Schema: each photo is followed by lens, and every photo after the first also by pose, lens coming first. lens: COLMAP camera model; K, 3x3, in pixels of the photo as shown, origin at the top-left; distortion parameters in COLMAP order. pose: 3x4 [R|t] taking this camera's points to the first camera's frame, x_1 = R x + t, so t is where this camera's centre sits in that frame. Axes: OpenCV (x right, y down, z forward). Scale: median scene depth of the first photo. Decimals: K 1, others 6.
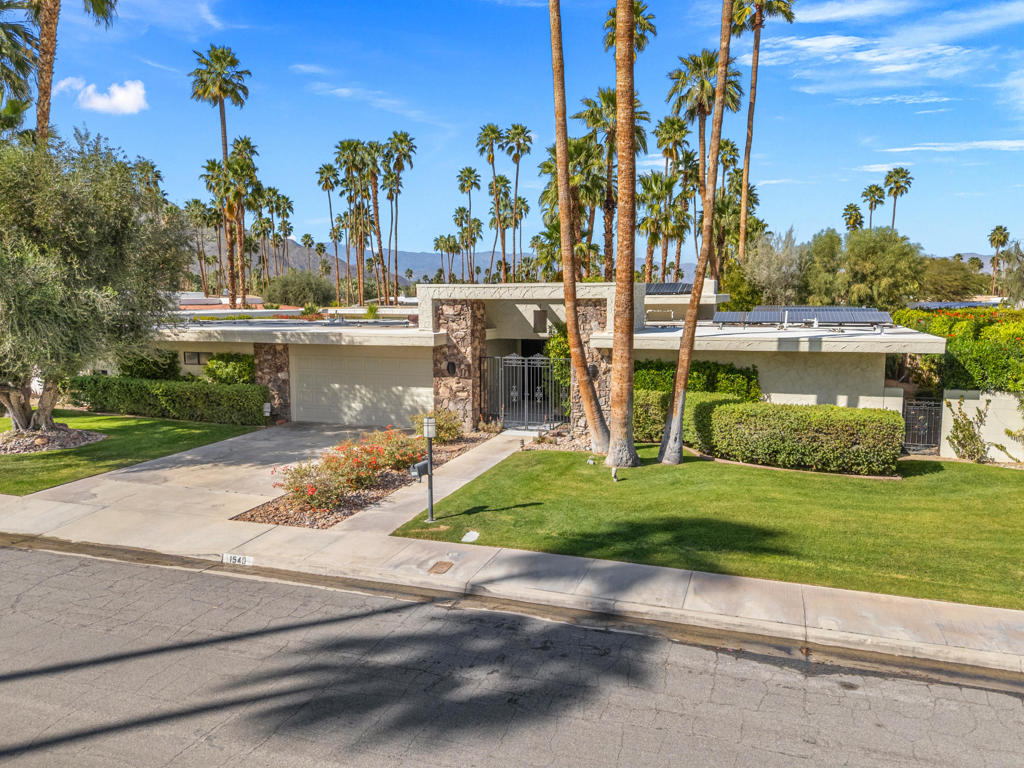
lens RADIAL K [[736.8, 0, 517.6], [0, 736.8, 387.9], [0, 0, 1]] dist [0.087086, -0.088745]
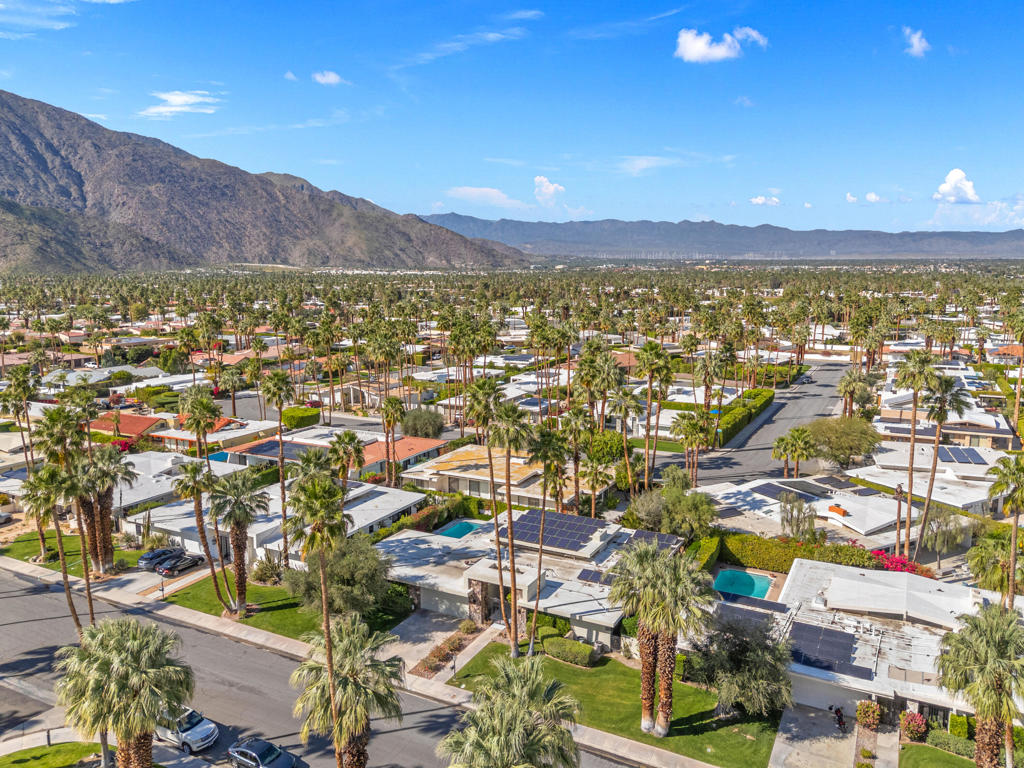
lens RADIAL K [[736.8, 0, 517.6], [0, 736.8, 387.9], [0, 0, 1]] dist [0.087086, -0.088745]
pose [[0.988519, 0.015420, -0.150305, 0.594204], [-0.009508, 0.999156, 0.039968, -1.164998], [0.150794, -0.038080, 0.987831, -2.157588]]
